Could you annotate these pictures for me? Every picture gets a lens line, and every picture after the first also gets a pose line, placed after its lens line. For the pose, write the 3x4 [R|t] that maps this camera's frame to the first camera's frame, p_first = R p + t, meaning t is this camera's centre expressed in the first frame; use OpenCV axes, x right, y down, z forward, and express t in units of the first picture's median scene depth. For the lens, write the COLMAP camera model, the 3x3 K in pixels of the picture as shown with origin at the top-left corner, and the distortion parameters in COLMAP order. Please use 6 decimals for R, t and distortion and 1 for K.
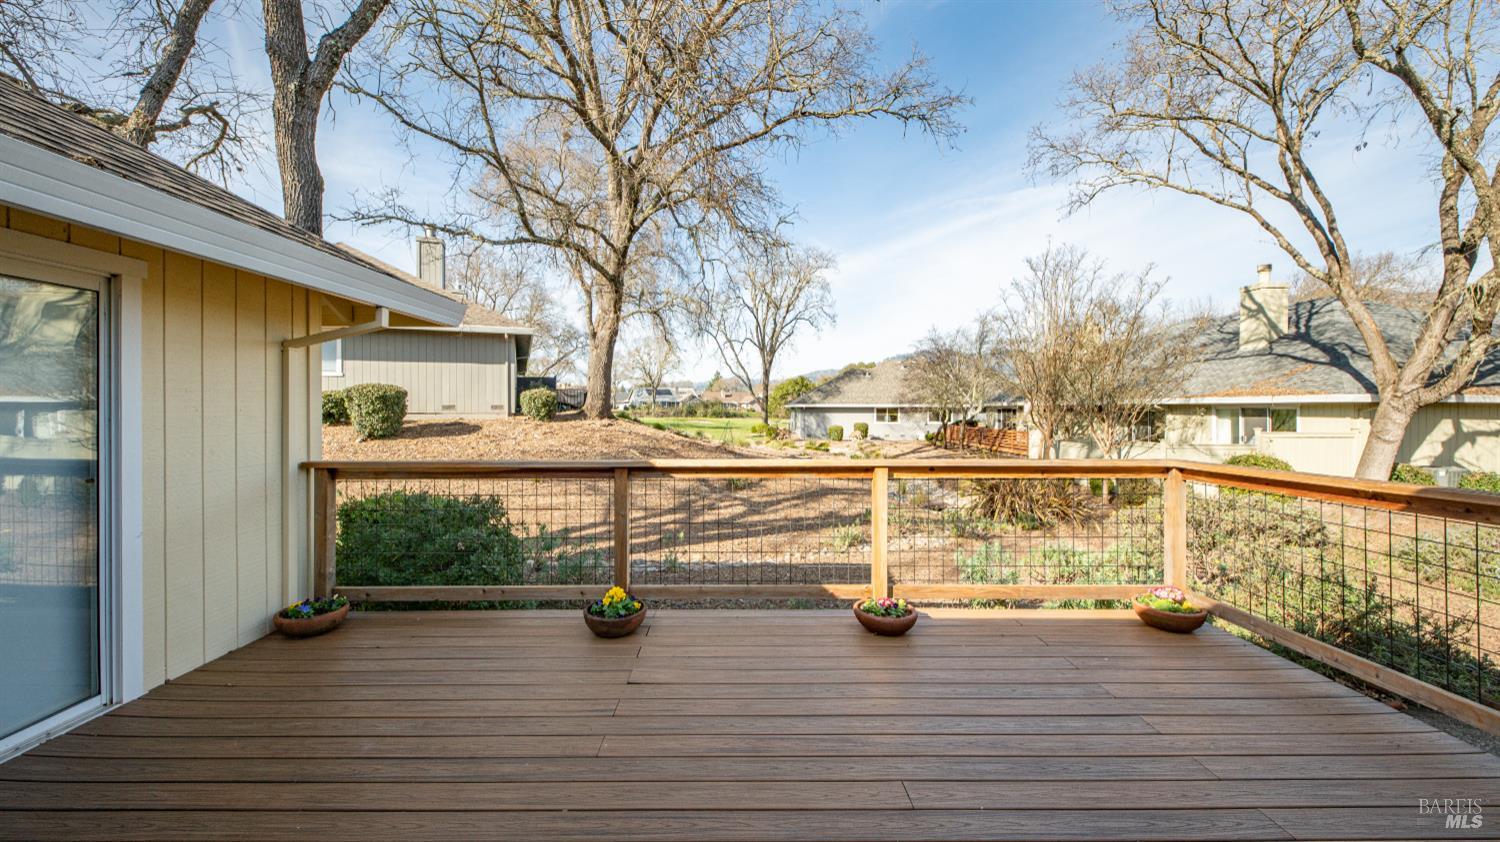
lens RADIAL K [[532.1, 0, 737.9], [0, 532.1, 406.0], [0, 0, 1]] dist [-0.009558, -0.000115]
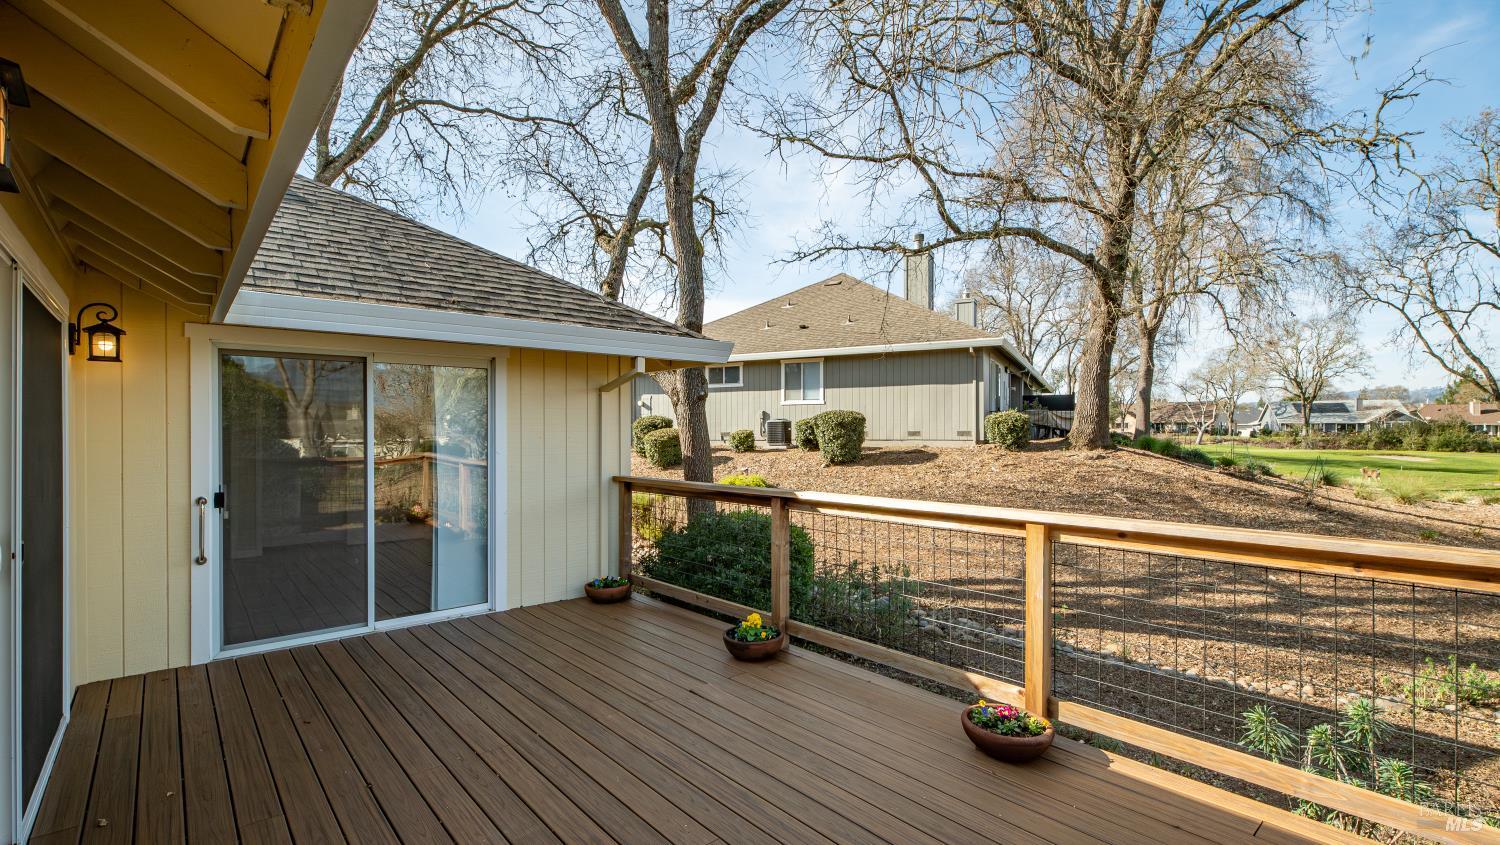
lens RADIAL K [[662.4, 0, 747.8], [0, 662.4, 429.9], [0, 0, 1]] dist [0.000498, -0.001023]
pose [[0.643679, -0.003684, -0.765287, 0.165932], [0.002227, 0.999993, -0.002941, -0.001314], [0.765292, 0.000188, 0.643683, 0.040734]]
